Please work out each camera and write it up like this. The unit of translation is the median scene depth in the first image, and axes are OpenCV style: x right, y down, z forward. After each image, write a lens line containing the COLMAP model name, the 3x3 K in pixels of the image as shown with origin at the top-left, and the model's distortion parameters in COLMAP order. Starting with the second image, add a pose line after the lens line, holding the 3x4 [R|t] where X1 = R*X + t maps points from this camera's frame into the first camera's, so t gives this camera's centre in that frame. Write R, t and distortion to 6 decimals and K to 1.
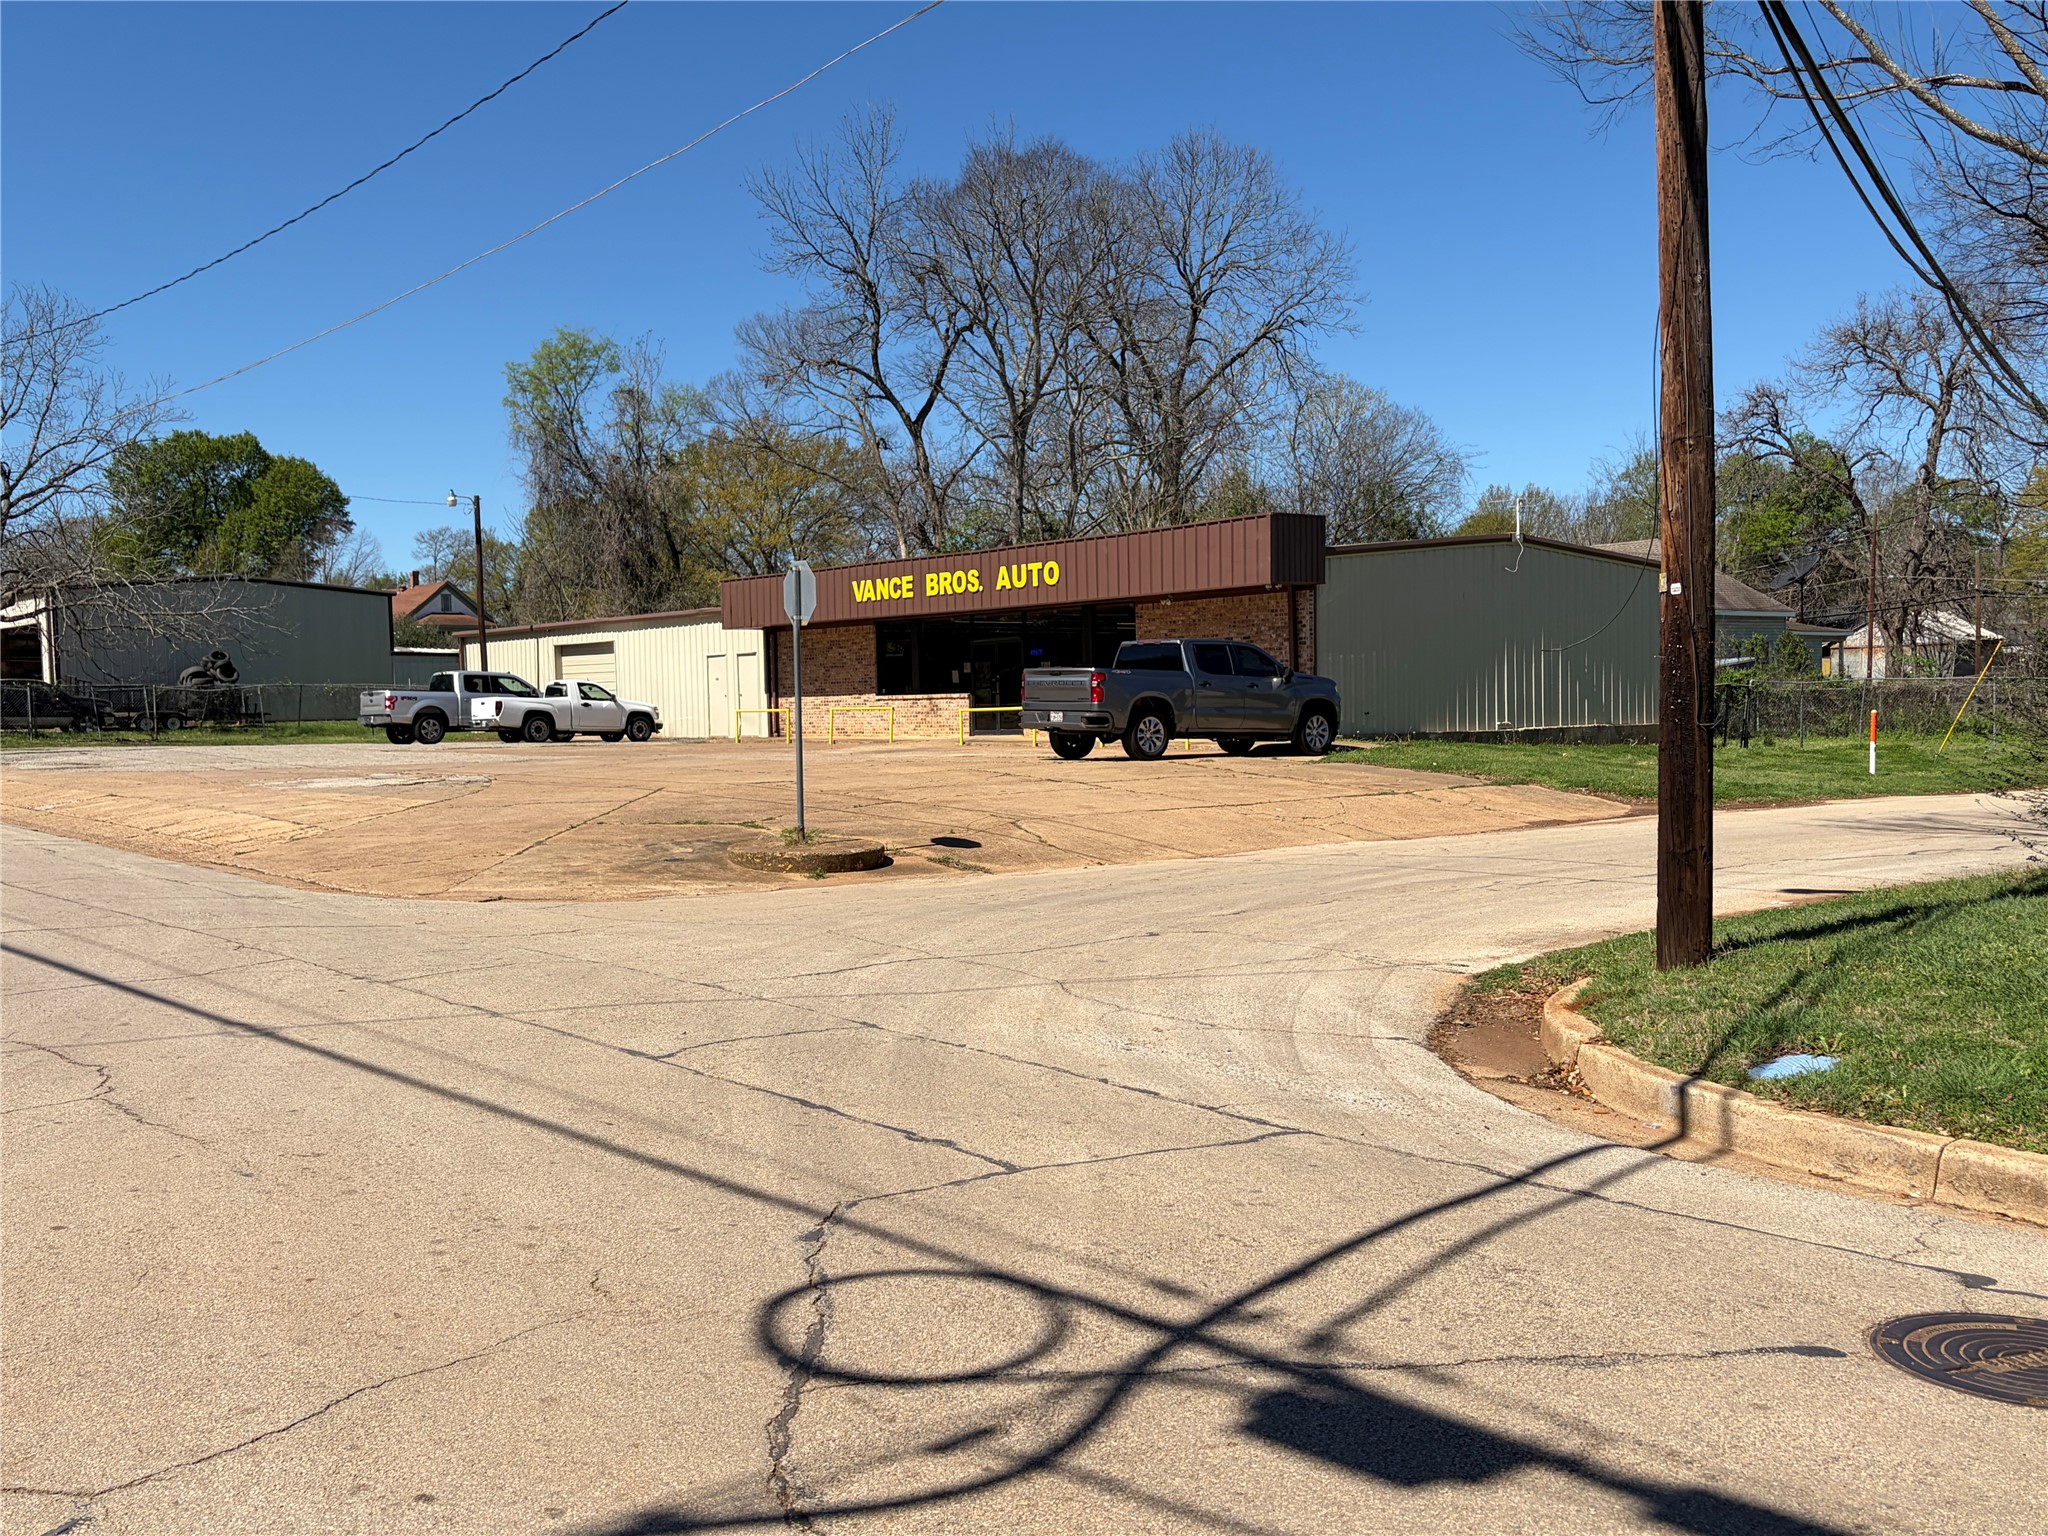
lens RADIAL K [[1943.0, 0, 1024.0], [0, 1943.0, 768.0], [0, 0, 1]] dist [0.107770, -0.005120]
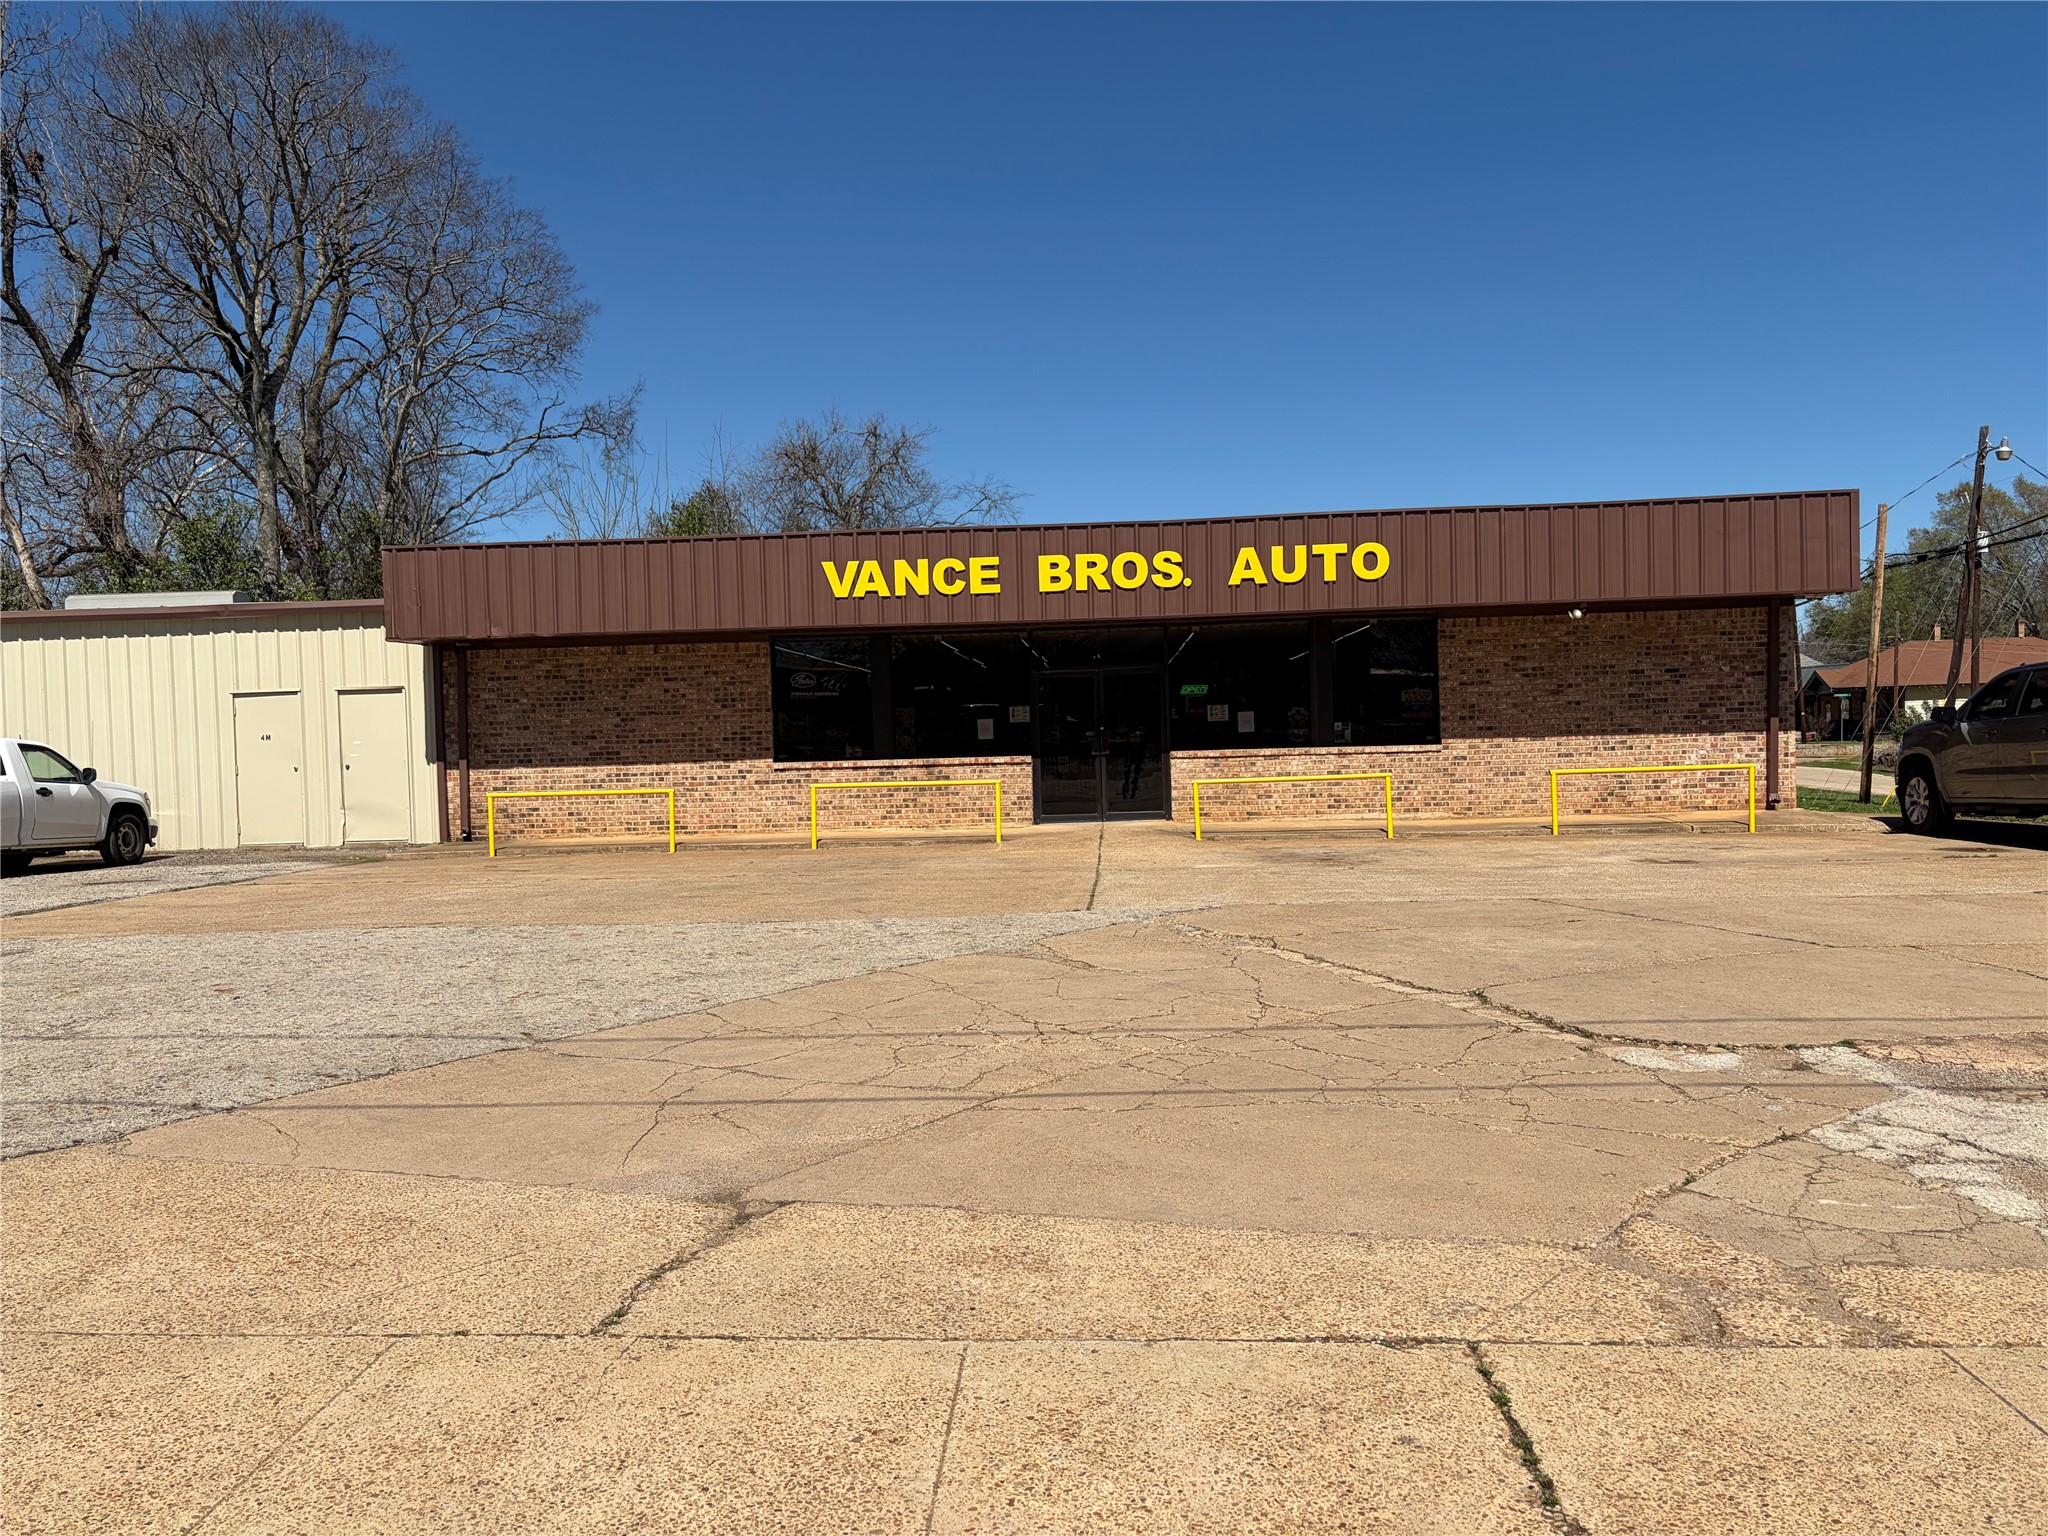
lens RADIAL K [[1562.1, 0, 1007.4], [0, 1562.1, 774.9], [0, 0, 1]] dist [0.144210, -0.278155]
pose [[0.686649, -0.015163, 0.726831, -0.347135], [0.038165, 0.999156, -0.015211, -0.022117], [-0.725987, 0.038184, 0.686648, 0.585063]]
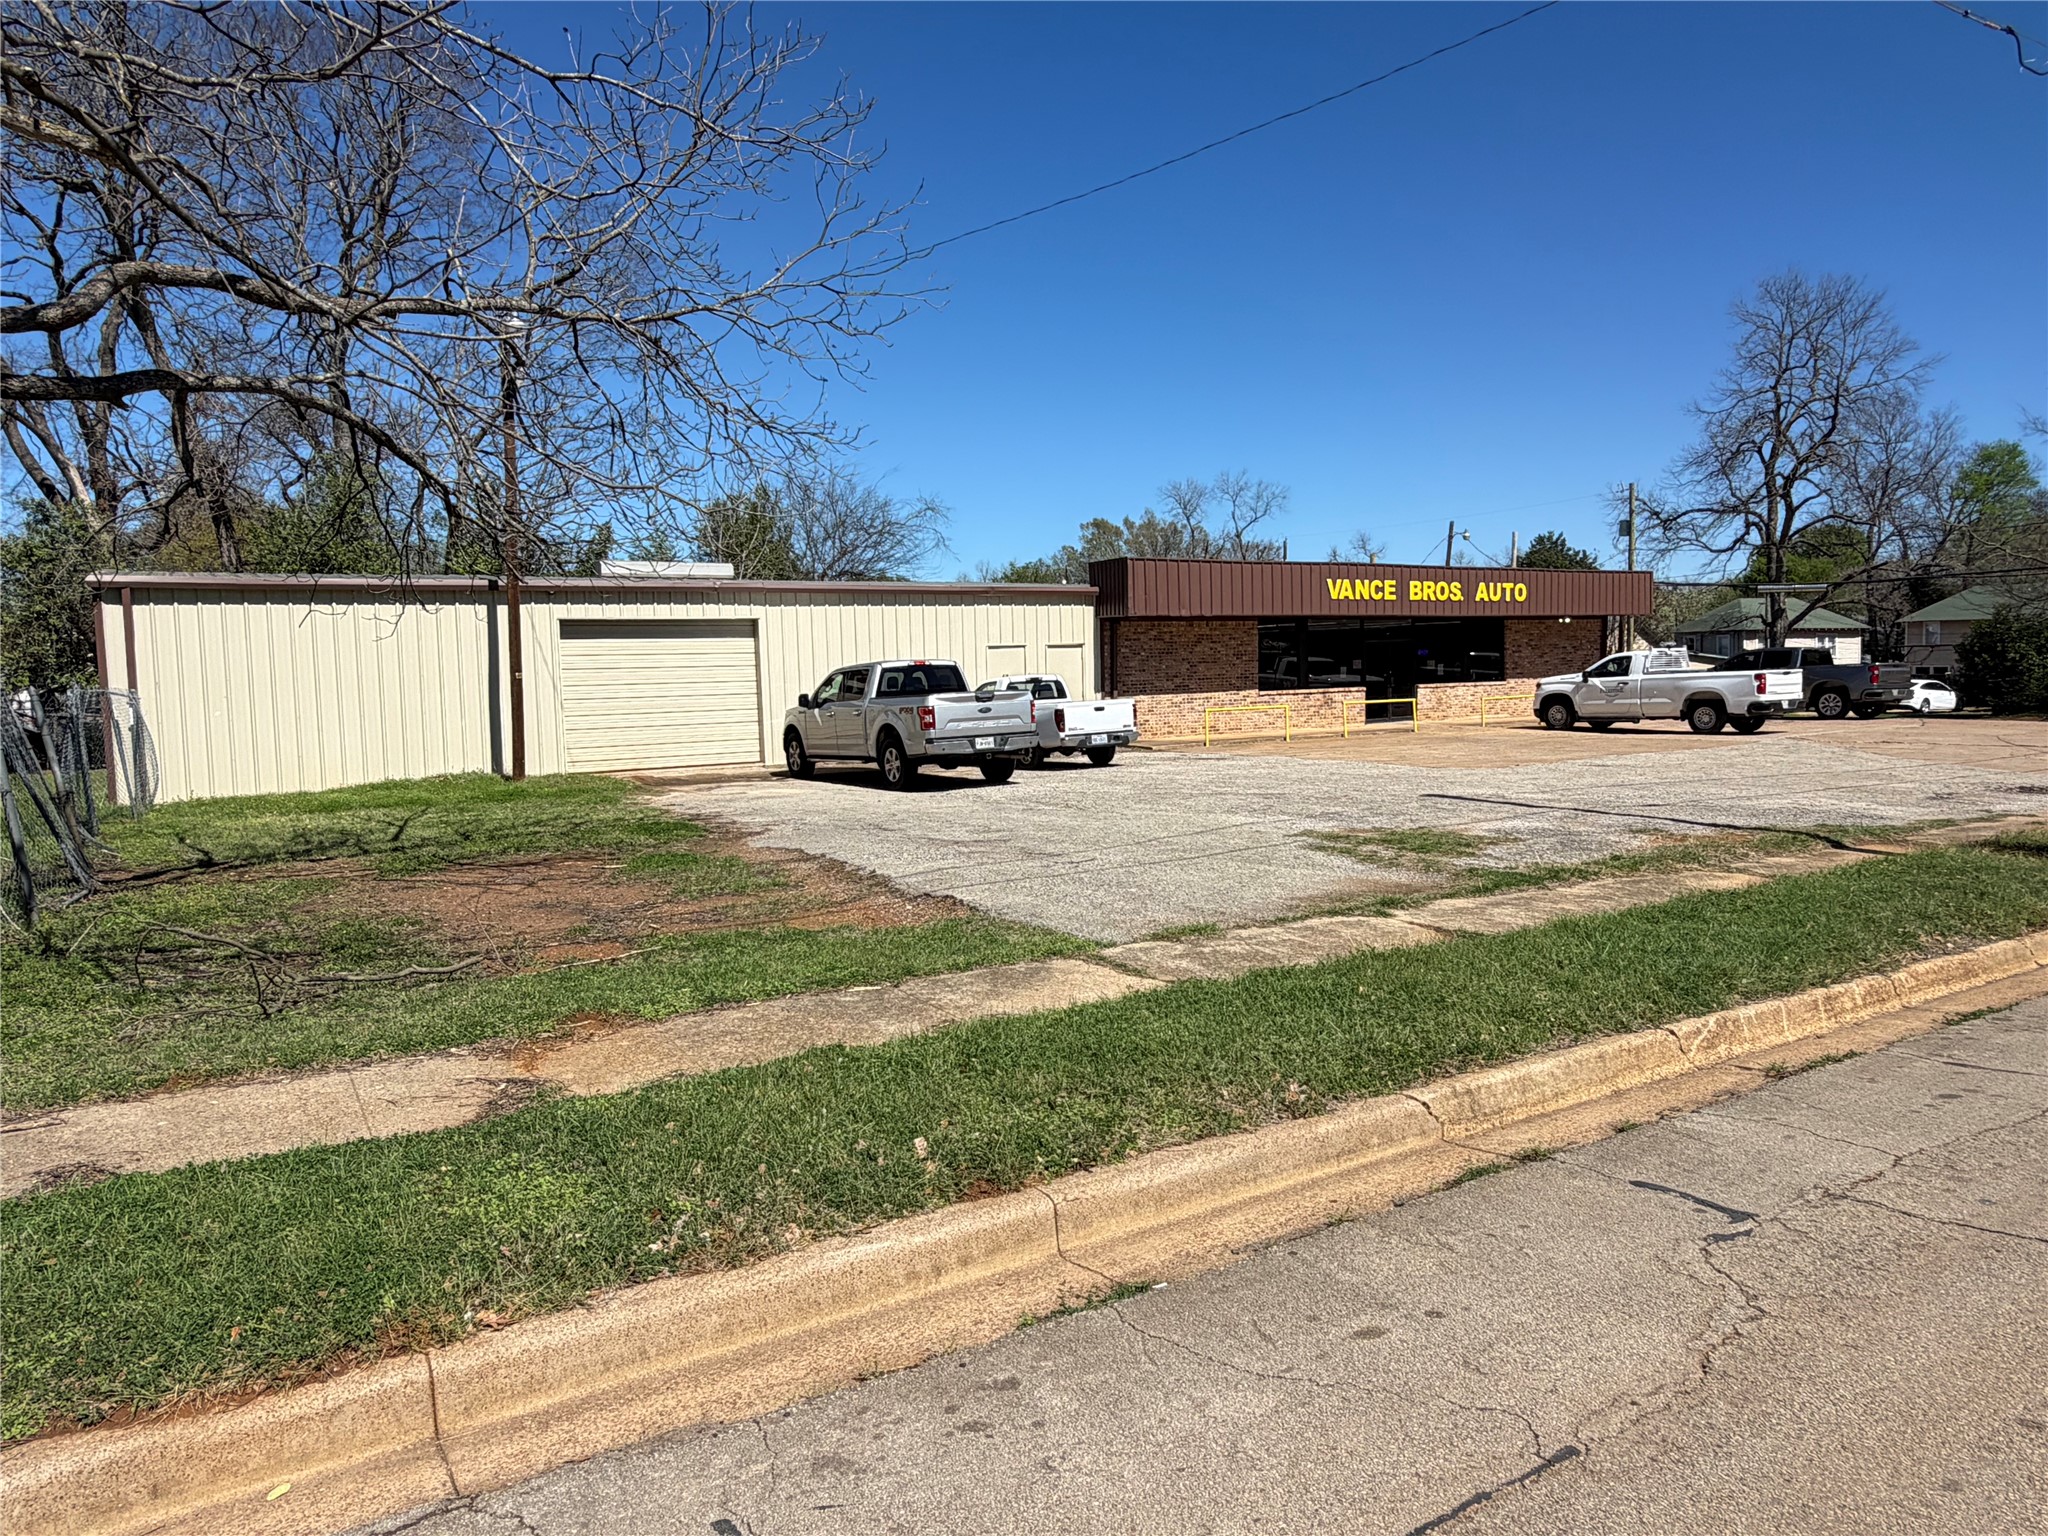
lens RADIAL K [[1317.1, 0, 1019.2], [0, 1317.1, 770.7], [0, 0, 1]] dist [-0.002035, 0.001811]
pose [[0.131830, -0.061712, 0.989350, -0.723900], [0.054823, 0.996987, 0.054884, -0.037809], [-0.989755, 0.047004, 0.134816, 0.966953]]
